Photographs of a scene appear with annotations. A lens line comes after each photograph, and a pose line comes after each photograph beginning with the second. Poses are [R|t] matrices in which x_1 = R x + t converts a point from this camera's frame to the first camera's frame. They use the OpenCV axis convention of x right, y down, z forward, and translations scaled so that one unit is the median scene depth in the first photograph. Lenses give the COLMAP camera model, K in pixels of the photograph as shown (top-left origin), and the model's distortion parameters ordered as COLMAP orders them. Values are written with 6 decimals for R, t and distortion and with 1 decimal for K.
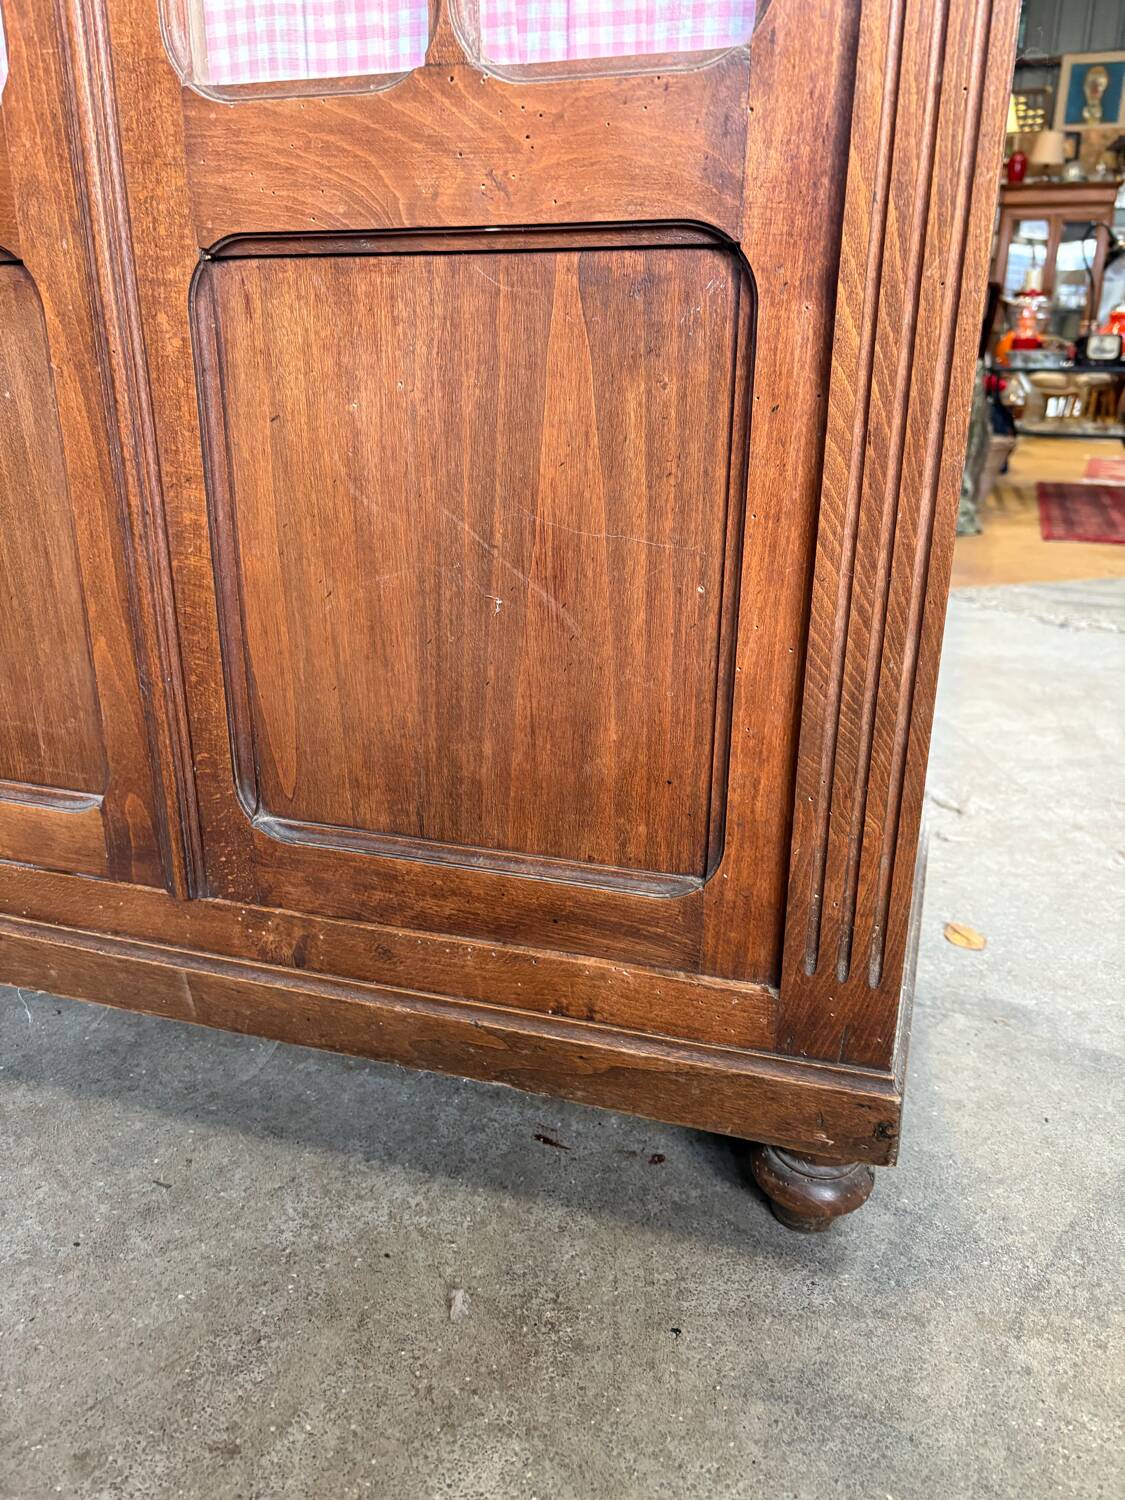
lens RADIAL K [[1133.3, 0, 570.0], [0, 1133.3, 761.7], [0, 0, 1]] dist [0.020801, -0.034303]
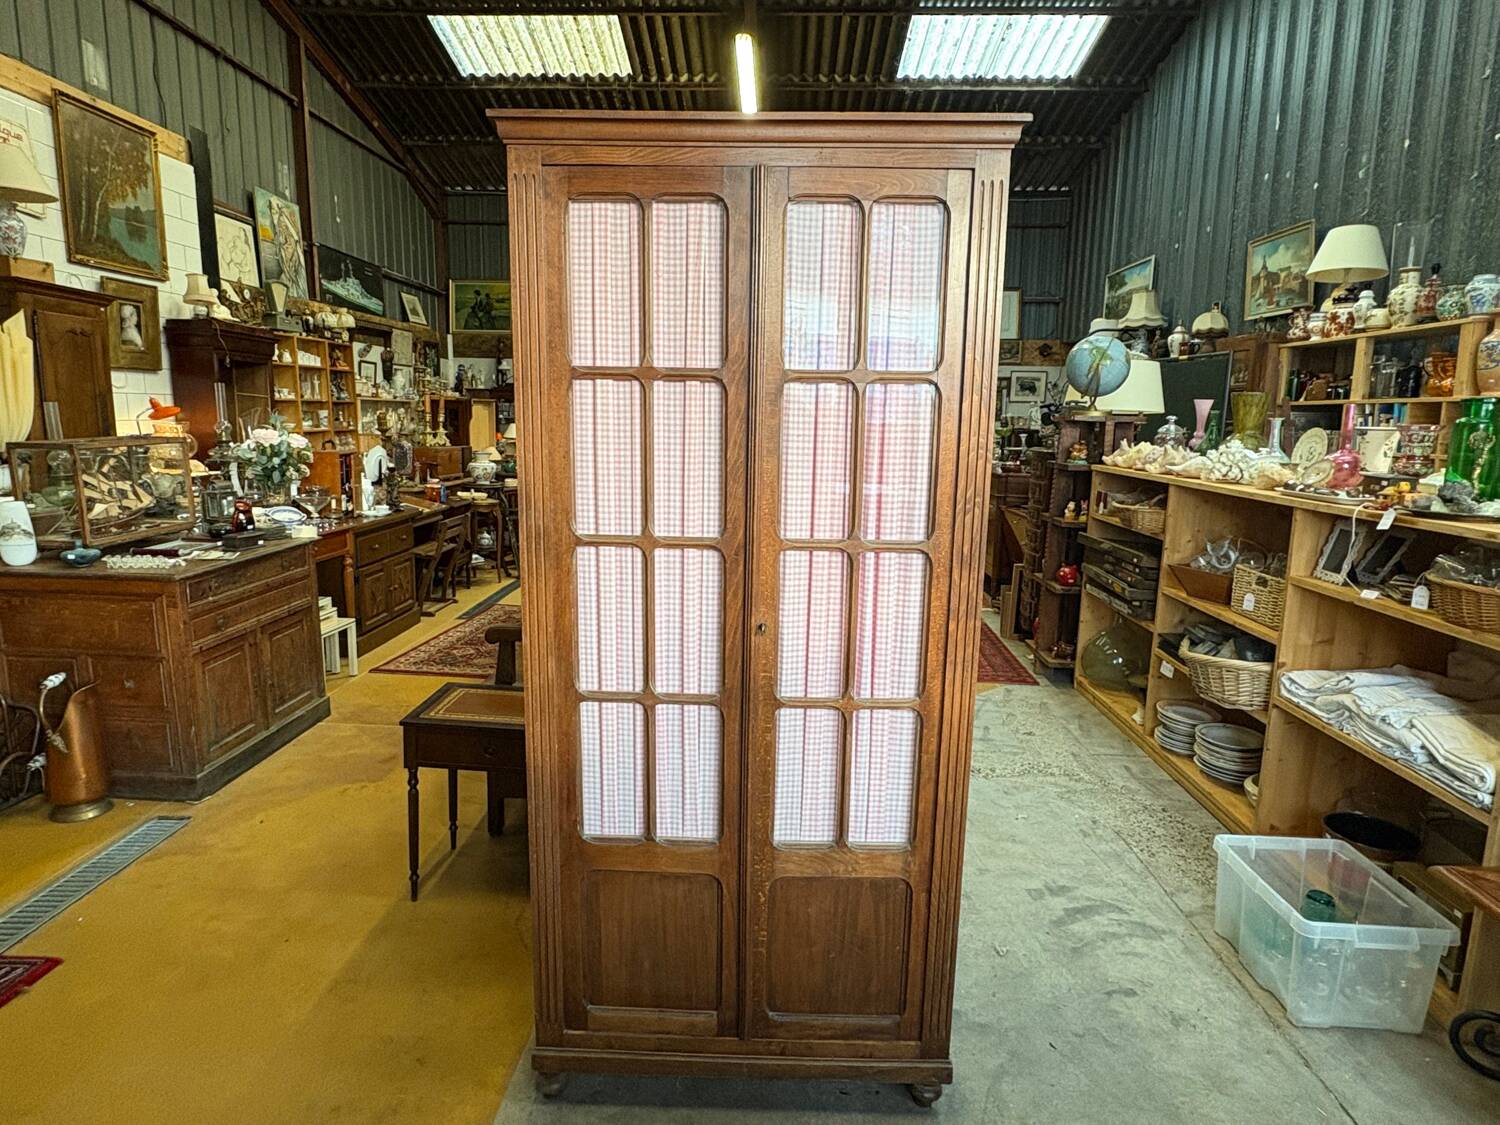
lens RADIAL K [[853.3, 0, 741.6], [0, 853.3, 561.7], [0, 0, 1]] dist [-0.001216, -0.000303]
pose [[0.959151, -0.043614, 0.279512, -1.183665], [0.087646, 0.985242, -0.147027, -1.081438], [-0.268974, 0.165519, 0.948818, -1.943285]]
